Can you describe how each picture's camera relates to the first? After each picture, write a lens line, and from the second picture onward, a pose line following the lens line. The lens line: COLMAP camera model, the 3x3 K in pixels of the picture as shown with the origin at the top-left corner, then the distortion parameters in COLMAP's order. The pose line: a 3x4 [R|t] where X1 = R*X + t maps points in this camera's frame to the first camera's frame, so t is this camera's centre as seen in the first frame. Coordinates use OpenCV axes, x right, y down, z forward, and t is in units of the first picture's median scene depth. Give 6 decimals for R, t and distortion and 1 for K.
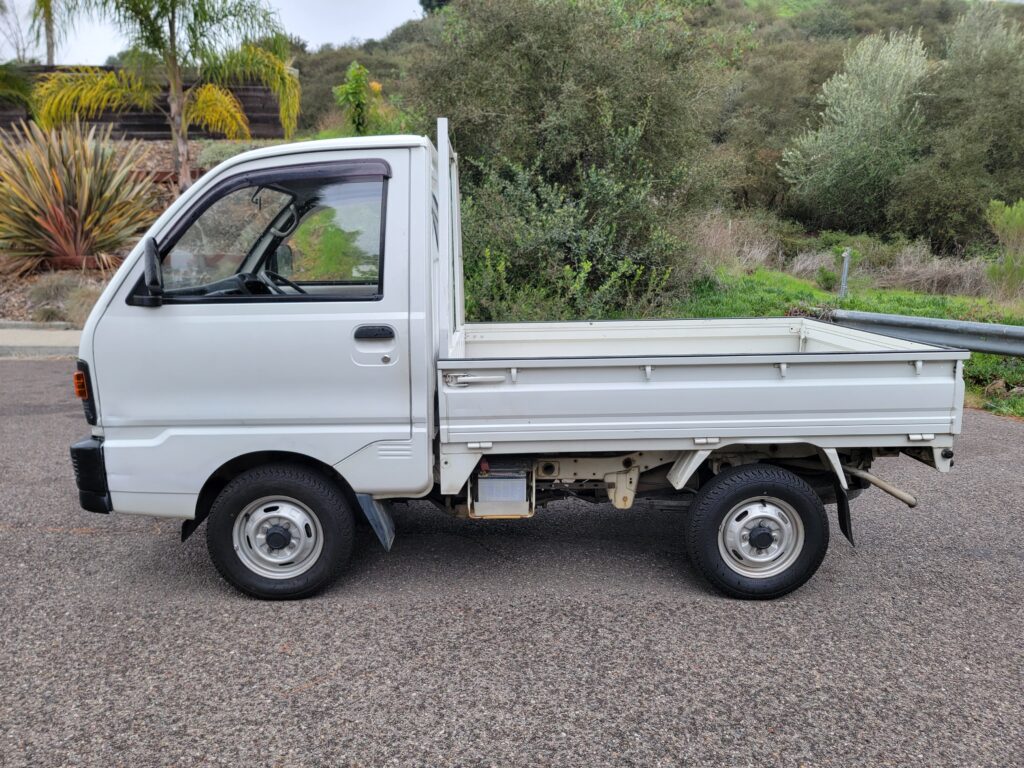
lens RADIAL K [[713.2, 0, 517.7], [0, 713.2, 374.3], [0, 0, 1]] dist [0.081692, -0.074429]
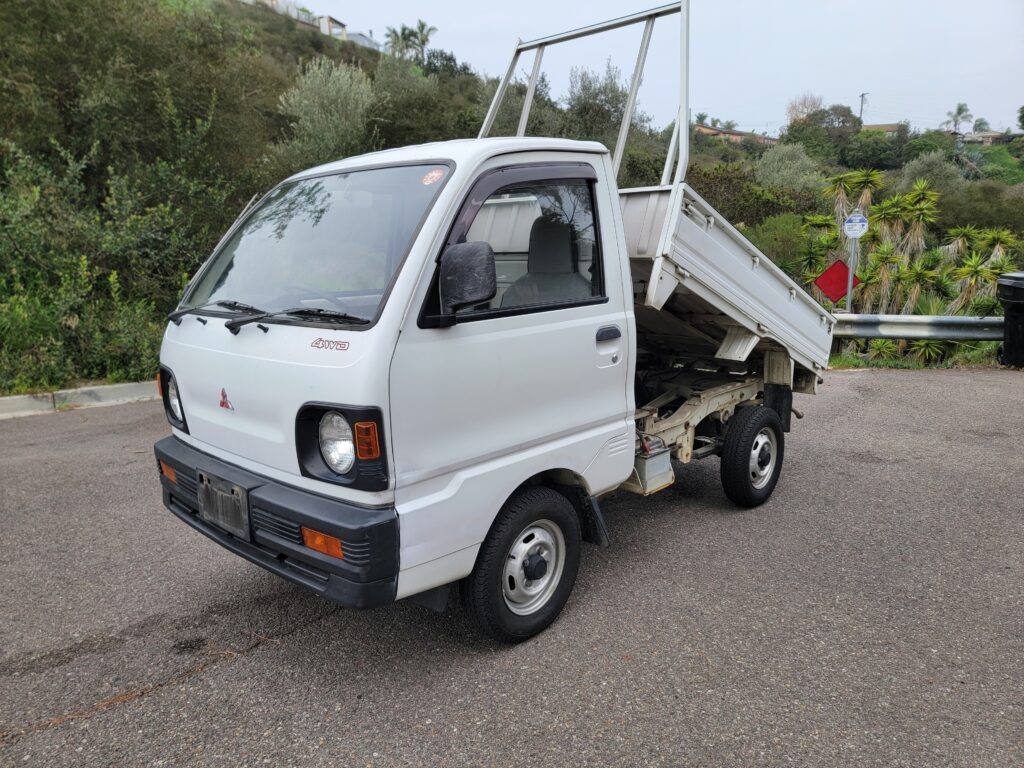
lens RADIAL K [[713.2, 0, 517.7], [0, 713.2, 374.3], [0, 0, 1]] dist [0.081692, -0.074429]
pose [[0.703659, -0.131504, 0.698263, -0.228461], [0.135958, 0.989485, 0.049342, -0.015629], [-0.697409, 0.060215, 0.714139, 0.082942]]
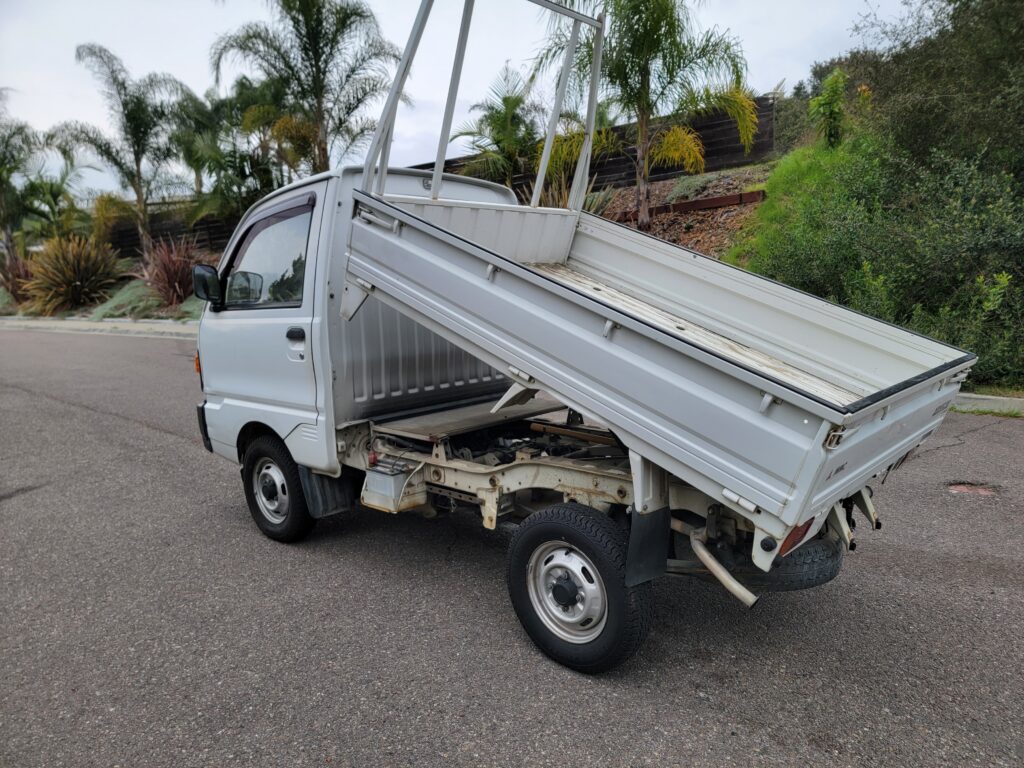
lens RADIAL K [[713.5, 0, 518.0], [0, 713.5, 381.6], [0, 0, 1]] dist [0.087425, -0.083879]
pose [[0.718104, 0.067452, -0.692659, 0.210571], [-0.086528, 0.996223, 0.007307, -0.004168], [0.690535, 0.054688, 0.721228, 0.085994]]
